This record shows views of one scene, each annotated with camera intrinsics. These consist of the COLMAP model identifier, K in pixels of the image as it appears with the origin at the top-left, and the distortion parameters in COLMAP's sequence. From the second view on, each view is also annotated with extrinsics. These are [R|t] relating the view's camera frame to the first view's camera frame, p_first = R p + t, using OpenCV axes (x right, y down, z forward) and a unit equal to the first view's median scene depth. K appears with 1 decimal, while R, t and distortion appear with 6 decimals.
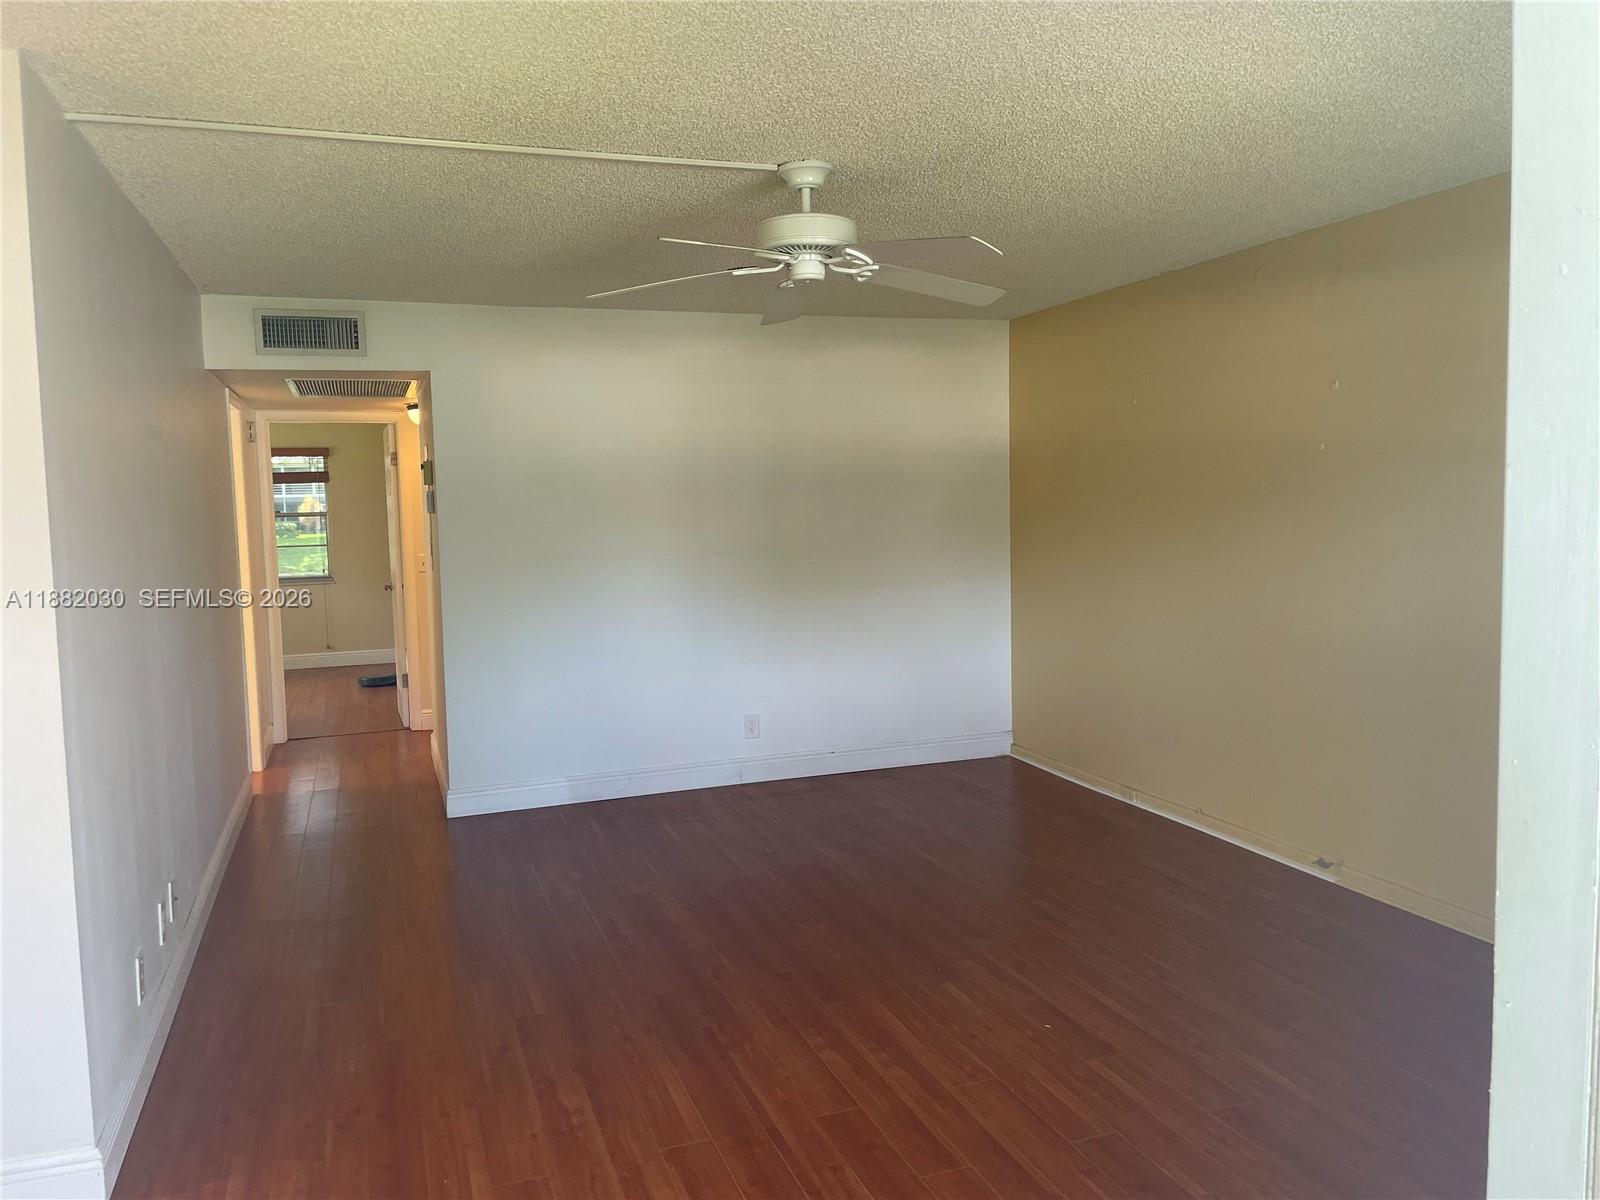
lens RADIAL K [[1193.9, 0, 800.0], [0, 1193.9, 600.0], [0, 0, 1]] dist [-0.002773, -0.000971]
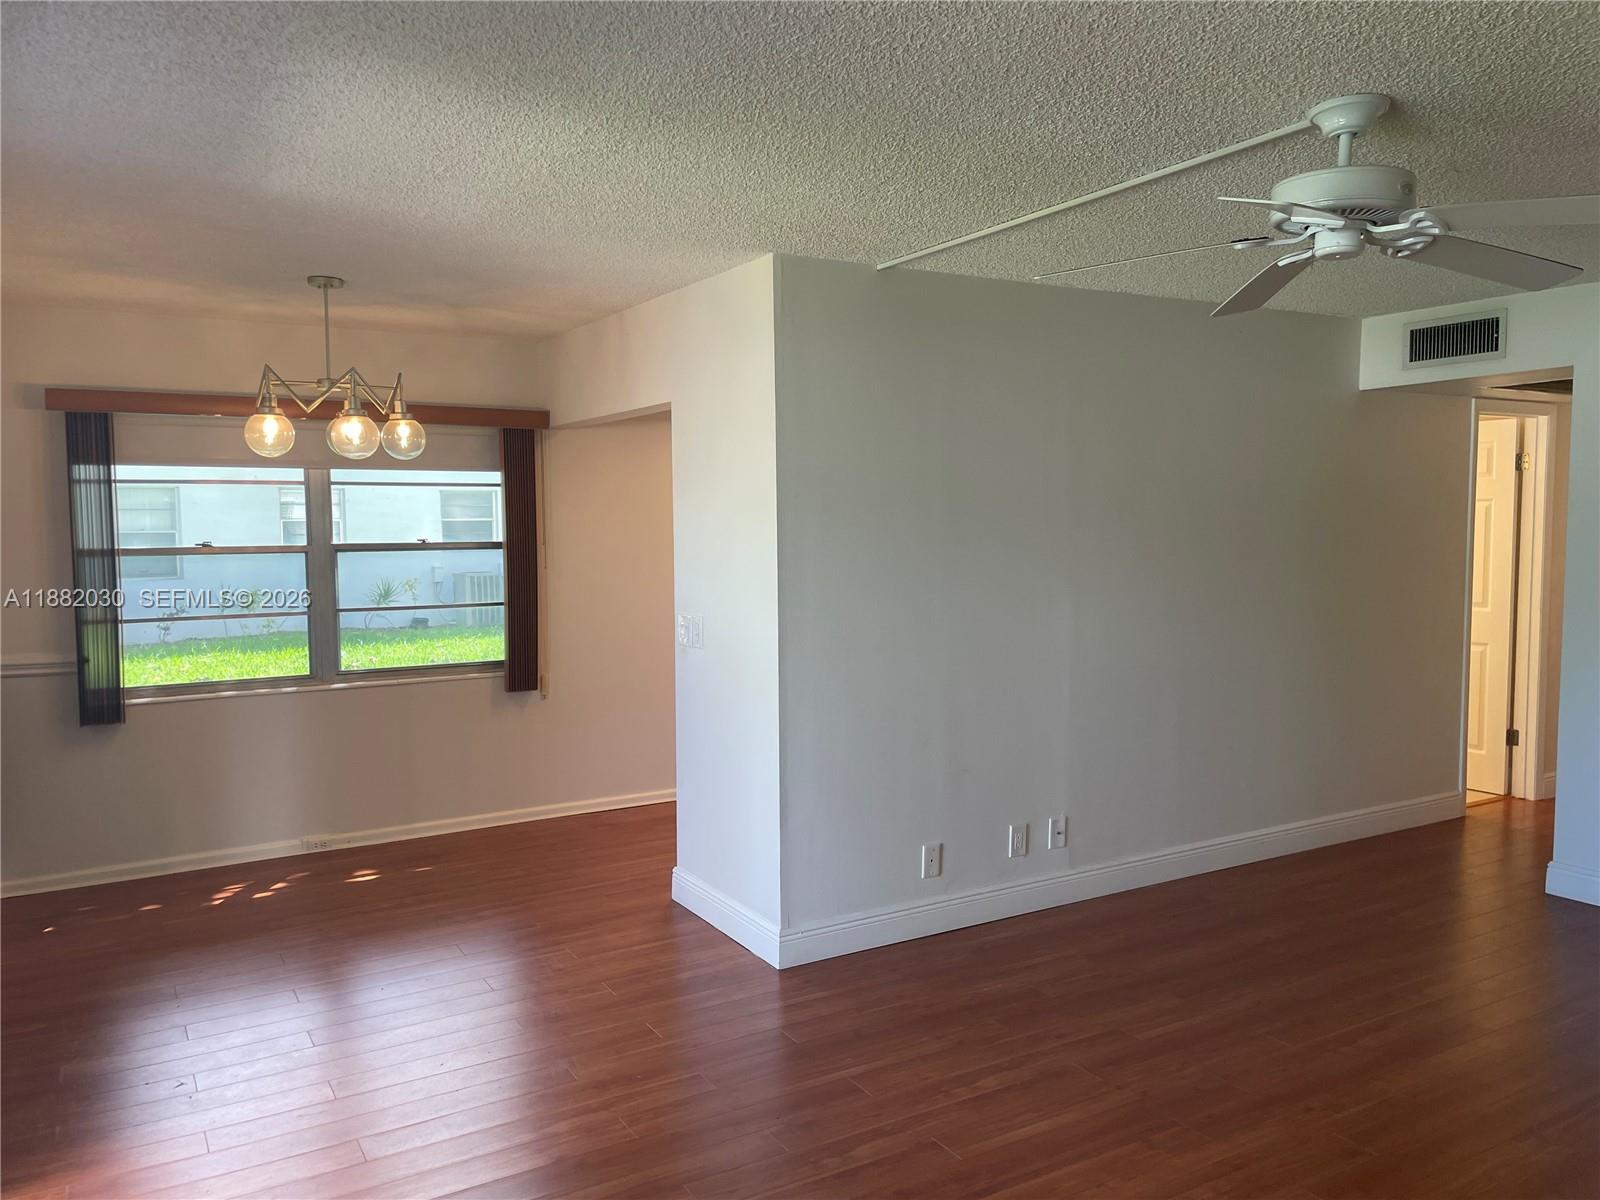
lens RADIAL K [[1193.9, 0, 800.0], [0, 1193.9, 600.0], [0, 0, 1]] dist [-0.002773, -0.000971]
pose [[0.178439, 0.089263, -0.979894, 0.718499], [-0.082264, 0.993743, 0.075544, -0.076907], [0.980506, 0.067130, 0.184666, 0.533698]]
